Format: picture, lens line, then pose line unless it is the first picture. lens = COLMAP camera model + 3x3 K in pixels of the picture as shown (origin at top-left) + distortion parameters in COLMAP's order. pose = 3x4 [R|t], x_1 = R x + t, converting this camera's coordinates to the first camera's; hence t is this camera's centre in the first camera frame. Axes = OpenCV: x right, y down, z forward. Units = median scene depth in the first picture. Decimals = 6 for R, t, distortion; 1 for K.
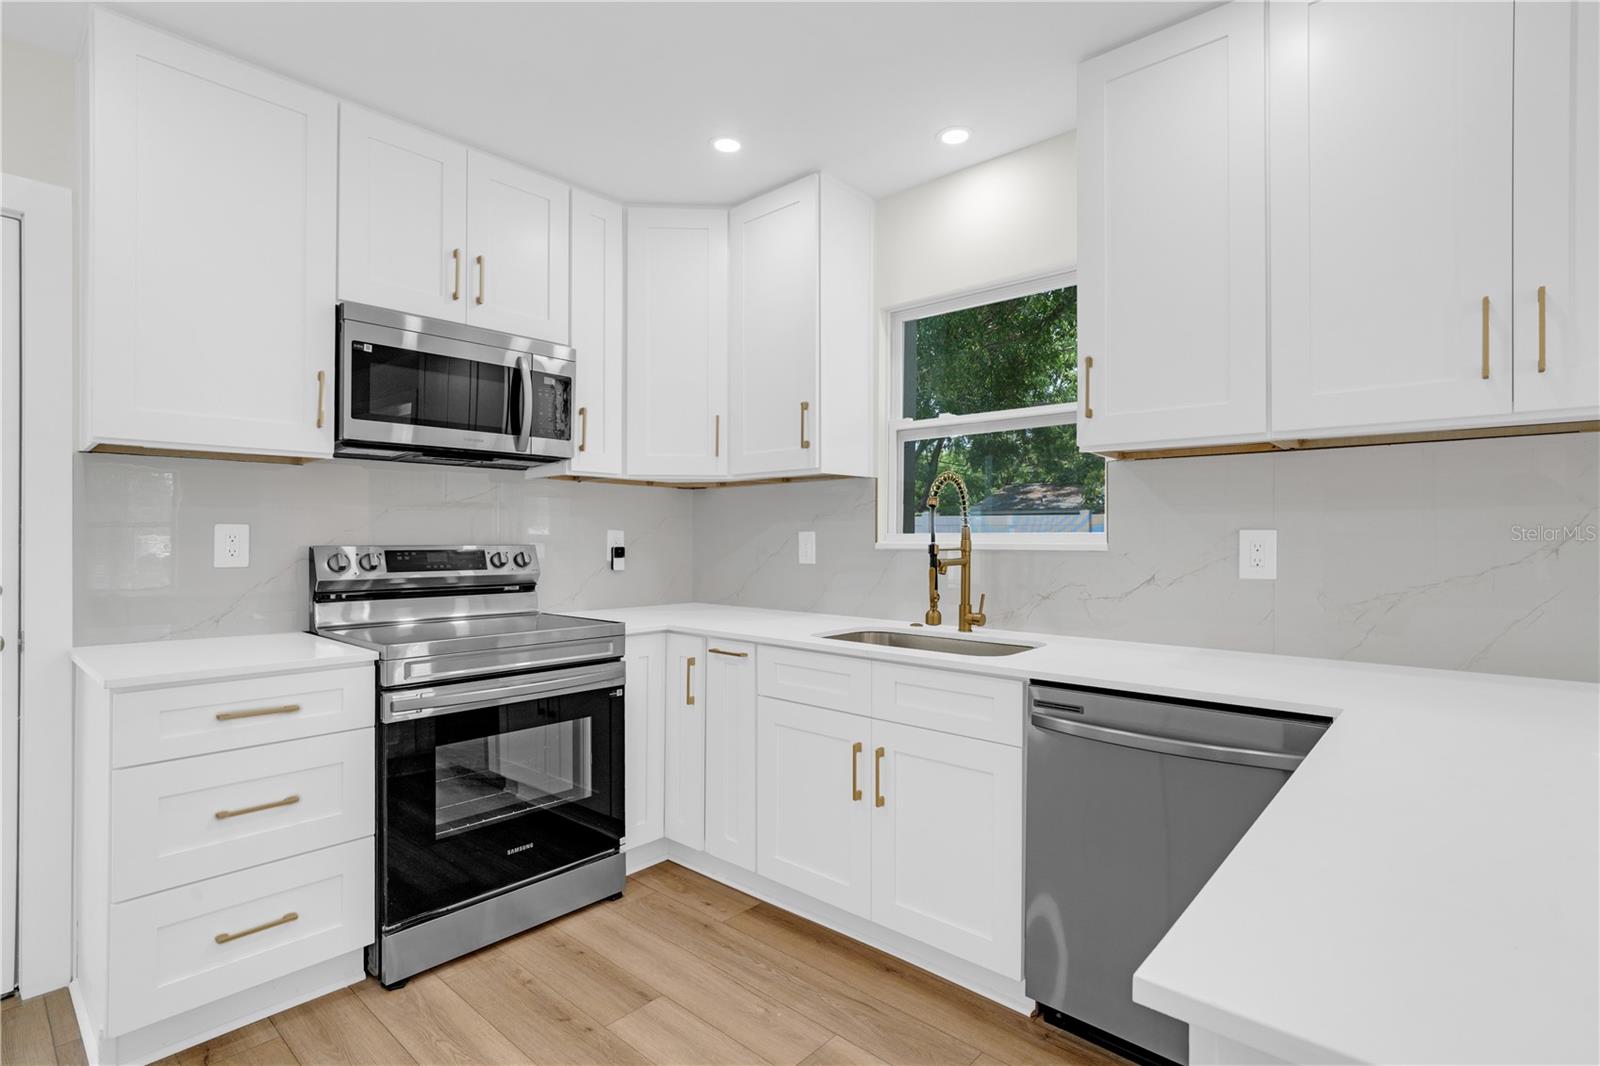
lens RADIAL K [[753.2, 0, 788.7], [0, 753.2, 531.8], [0, 0, 1]] dist [-0.019566, 0.009438]
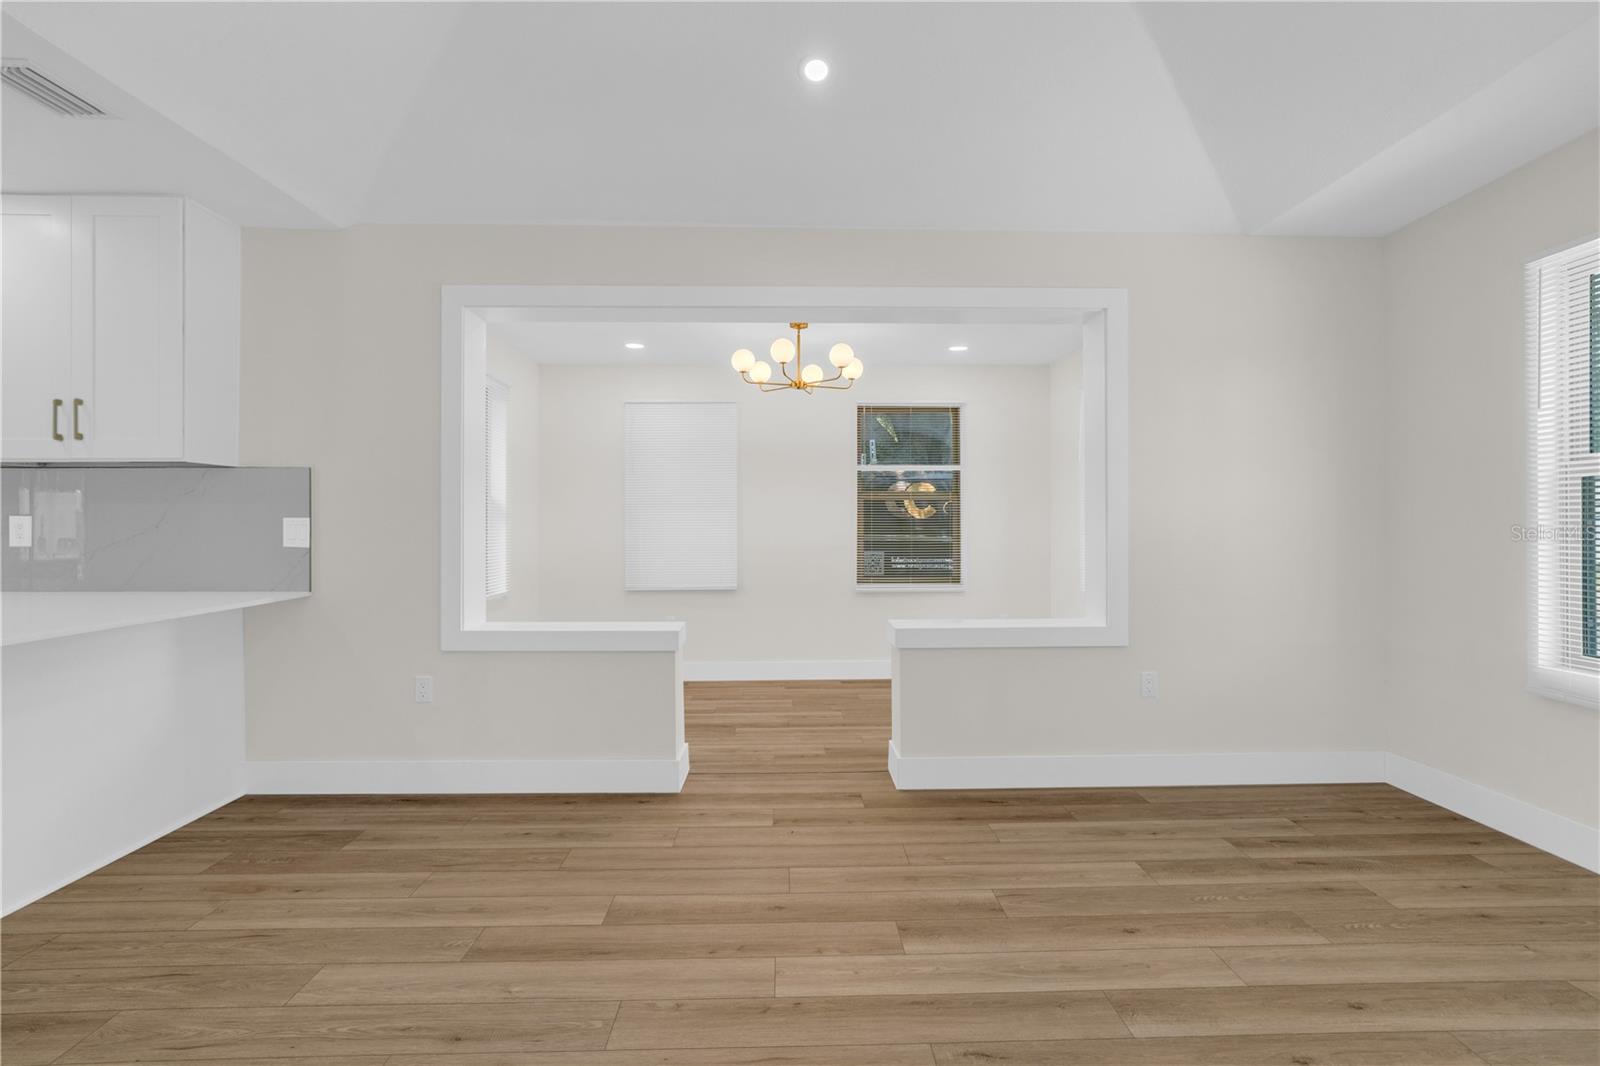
lens RADIAL K [[753.2, 0, 808.6], [0, 753.2, 515.9], [0, 0, 1]] dist [-0.019566, 0.009438]
pose [[0.724318, -0.001653, 0.689464, 0.639164], [-0.003146, 0.999979, 0.005702, -0.014715], [-0.689459, -0.006299, 0.724297, -1.141373]]
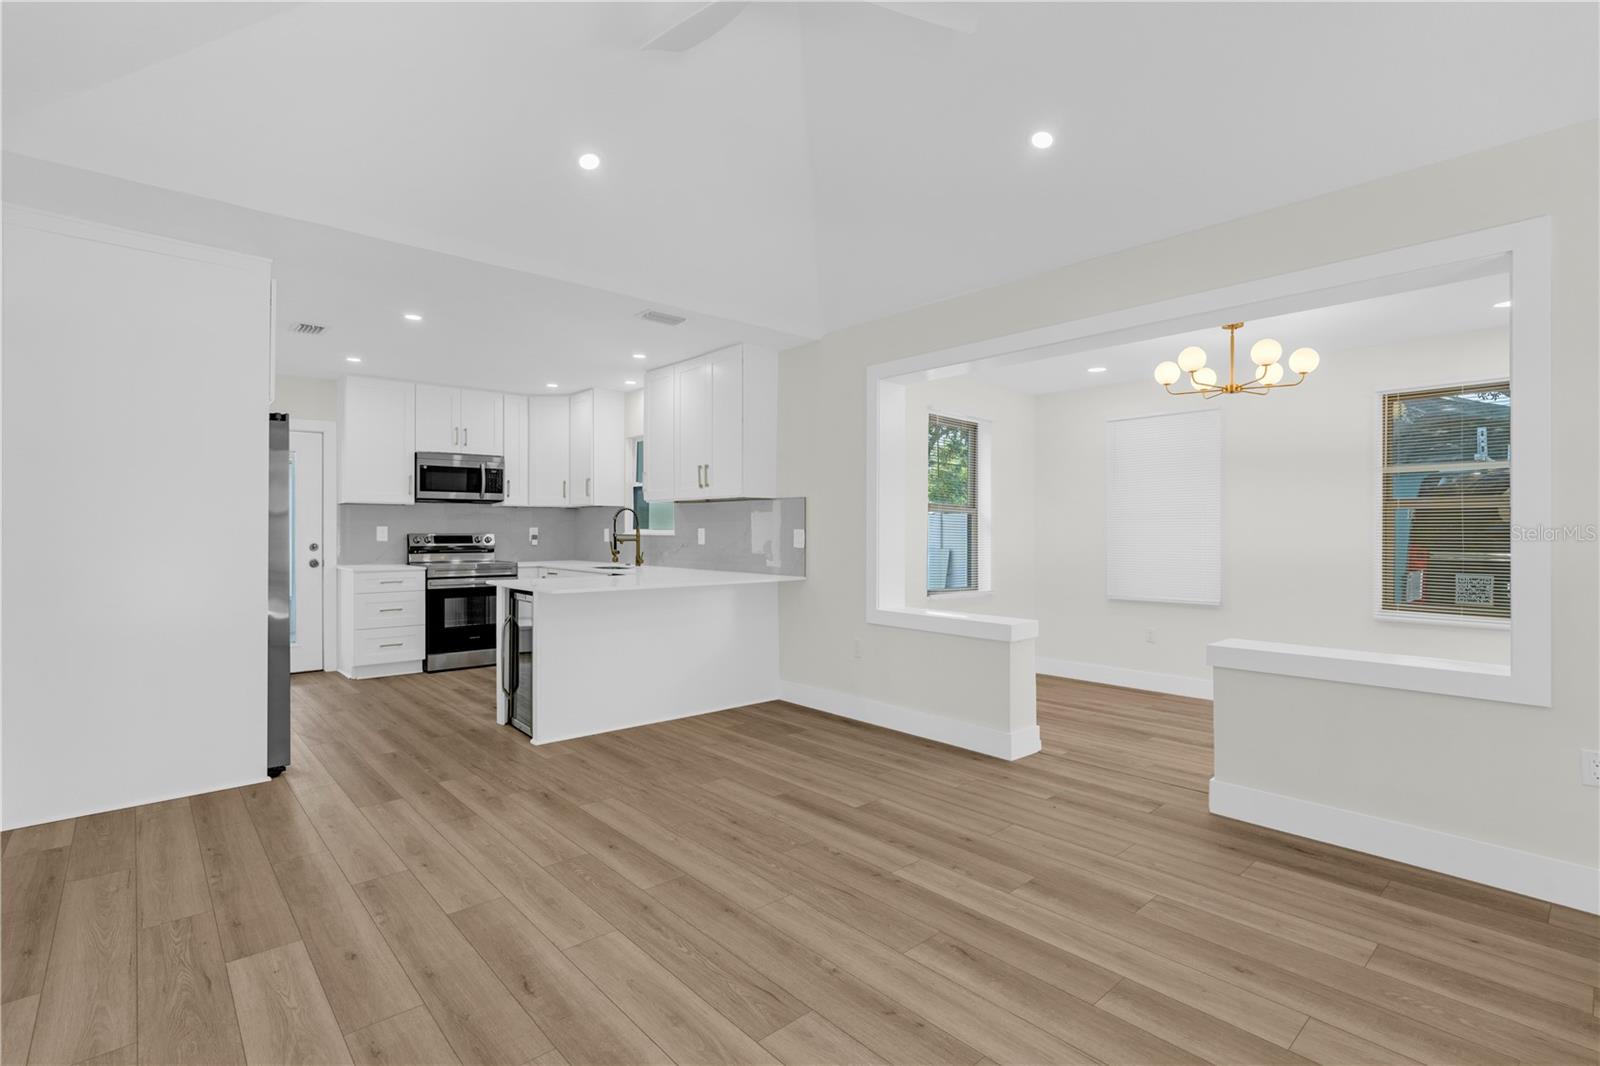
lens RADIAL K [[753.2, 0, 809.4], [0, 753.2, 528.9], [0, 0, 1]] dist [-0.019566, 0.009438]
pose [[0.994750, -0.001297, -0.102327, 1.164892], [0.002008, 0.999975, 0.006843, -0.016740], [0.102315, -0.007013, 0.994727, -1.669828]]
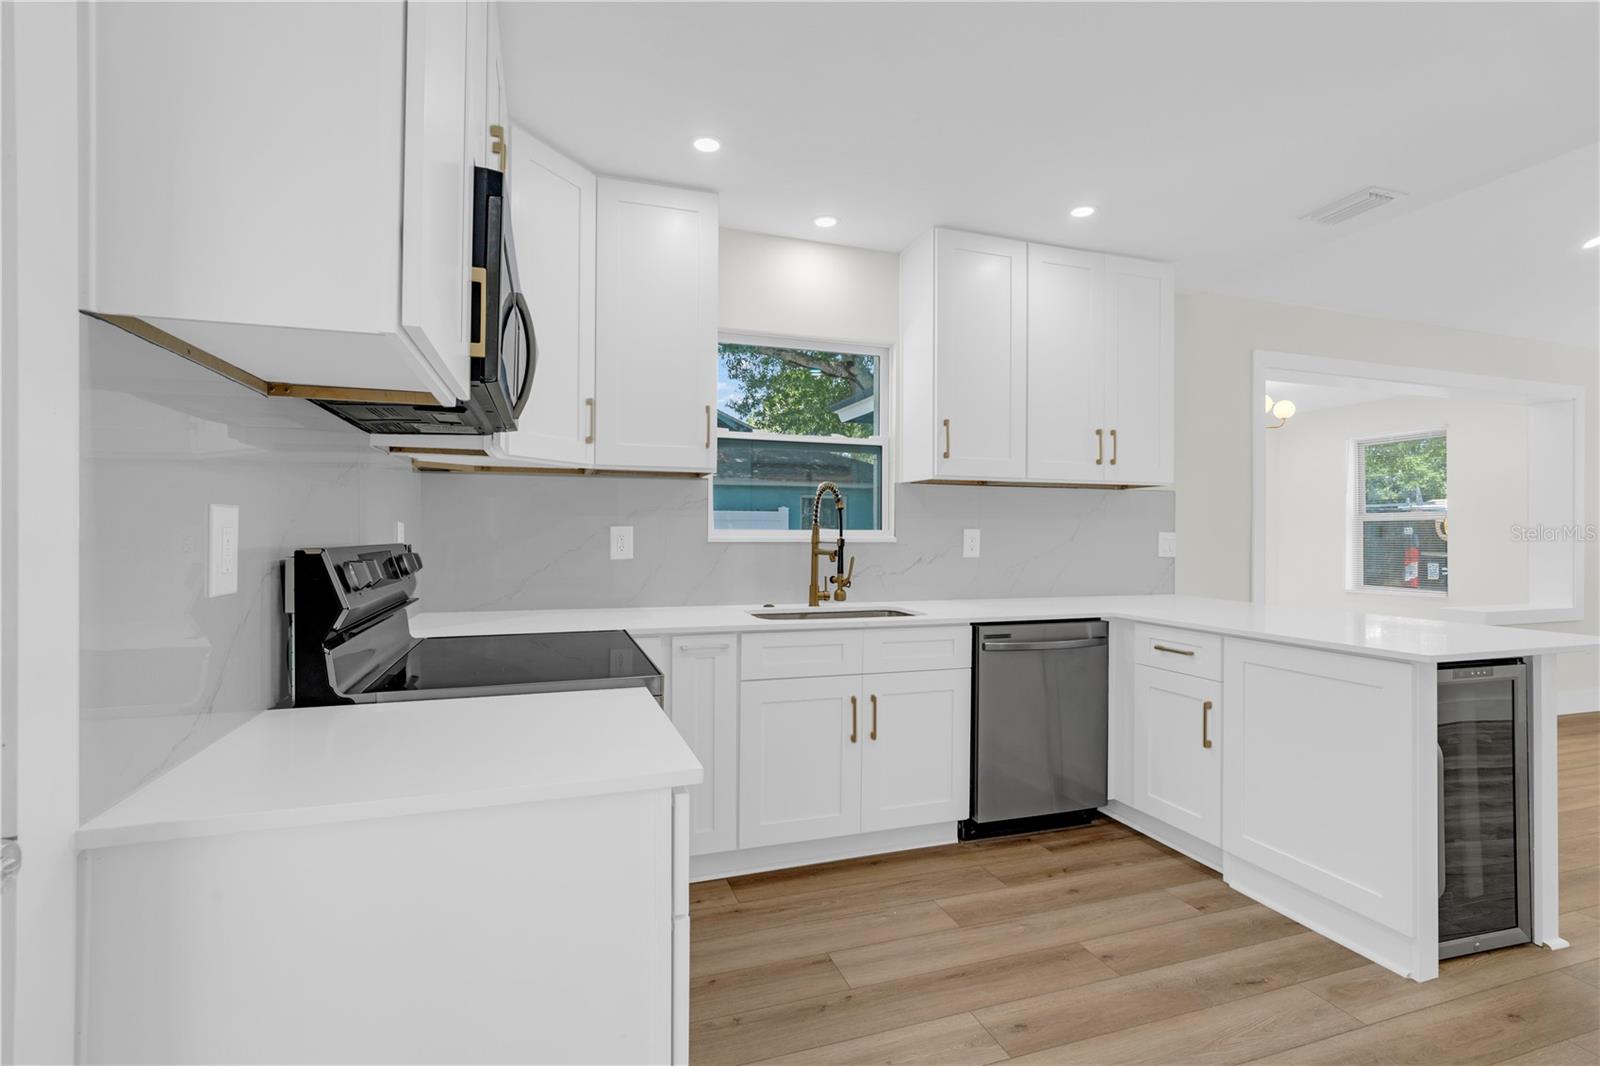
lens RADIAL K [[753.2, 0, 802.7], [0, 753.2, 520.0], [0, 0, 1]] dist [-0.019566, 0.009438]
pose [[0.489495, 0.017249, 0.871836, -0.946832], [-0.012127, 0.999842, -0.012973, 0.002610], [-0.871922, -0.004223, 0.489627, 0.411929]]
